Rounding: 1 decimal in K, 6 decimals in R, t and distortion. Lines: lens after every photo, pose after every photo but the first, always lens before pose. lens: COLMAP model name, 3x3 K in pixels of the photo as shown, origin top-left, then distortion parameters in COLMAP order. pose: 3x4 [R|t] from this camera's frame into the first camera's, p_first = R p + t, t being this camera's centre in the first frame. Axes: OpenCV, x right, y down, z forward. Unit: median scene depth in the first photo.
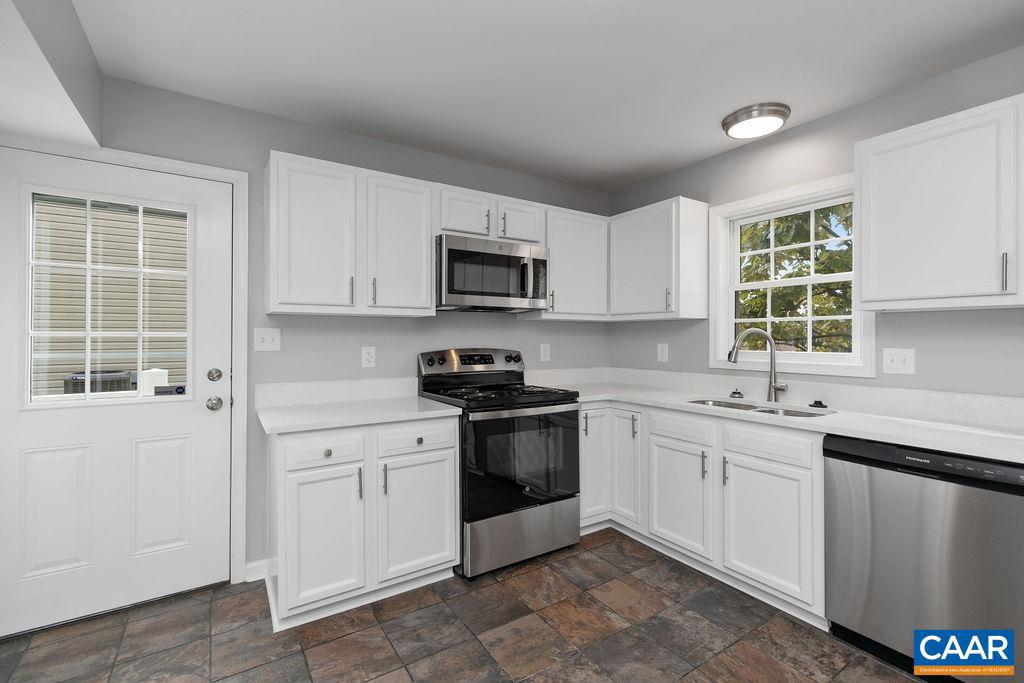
lens RADIAL K [[457.2, 0, 512.4], [0, 457.2, 336.9], [0, 0, 1]] dist [0.003710, 0.000579]
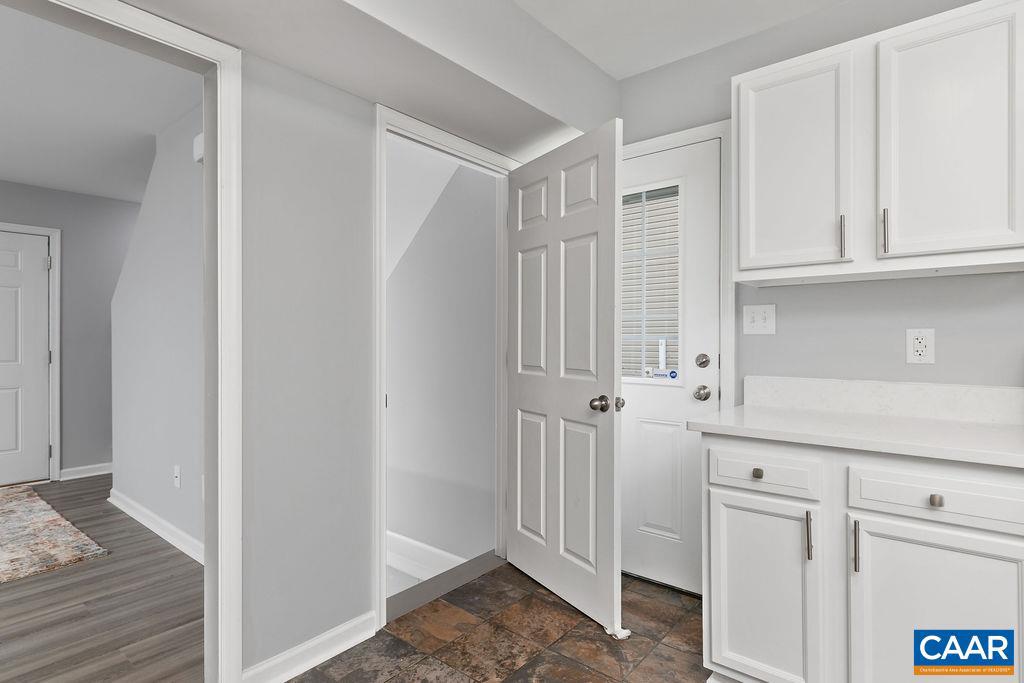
lens RADIAL K [[529.6, 0, 512.0], [0, 529.6, 341.5], [0, 0, 1]] dist [0.004815, 0.000485]
pose [[0.288475, 0.003870, -0.957479, 0.201310], [0.001599, 0.999988, 0.004523, 0.036025], [0.957486, -0.002836, 0.288466, 0.311595]]
